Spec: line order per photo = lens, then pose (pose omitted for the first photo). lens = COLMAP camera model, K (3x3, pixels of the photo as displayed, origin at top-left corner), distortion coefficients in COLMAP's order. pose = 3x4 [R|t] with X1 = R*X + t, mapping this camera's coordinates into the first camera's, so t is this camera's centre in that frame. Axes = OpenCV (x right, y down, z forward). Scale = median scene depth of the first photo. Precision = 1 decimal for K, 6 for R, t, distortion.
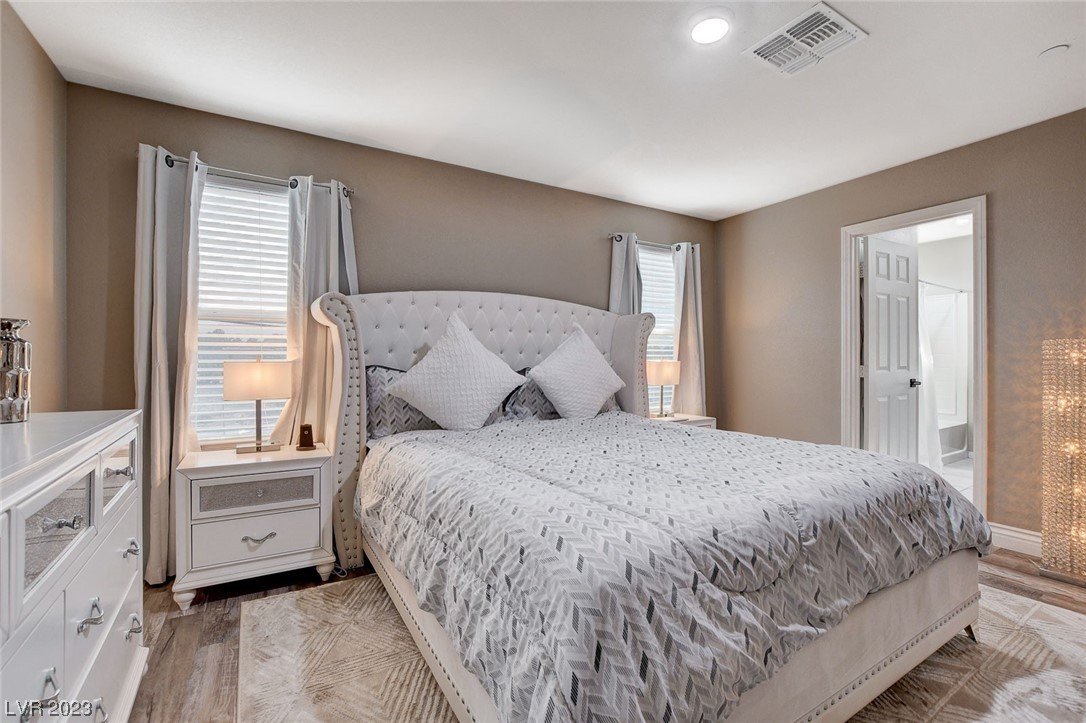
lens RADIAL K [[485.0, 0, 548.0], [0, 485.0, 358.2], [0, 0, 1]] dist [-0.018465, 0.000373]
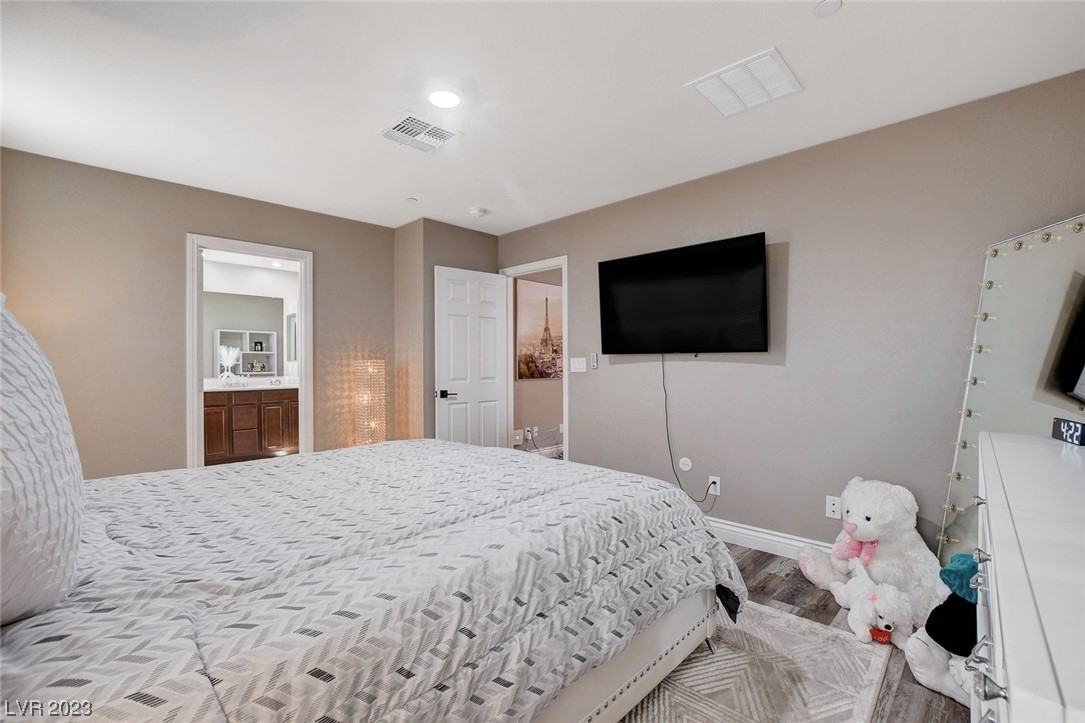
lens RADIAL K [[484.6, 0, 540.2], [0, 484.6, 363.4], [0, 0, 1]] dist [-0.018465, 0.000373]
pose [[-0.273876, 0.003444, 0.961759, -0.934071], [0.009255, 0.999957, -0.000945, -0.026152], [-0.961720, 0.008642, -0.273896, 1.192377]]
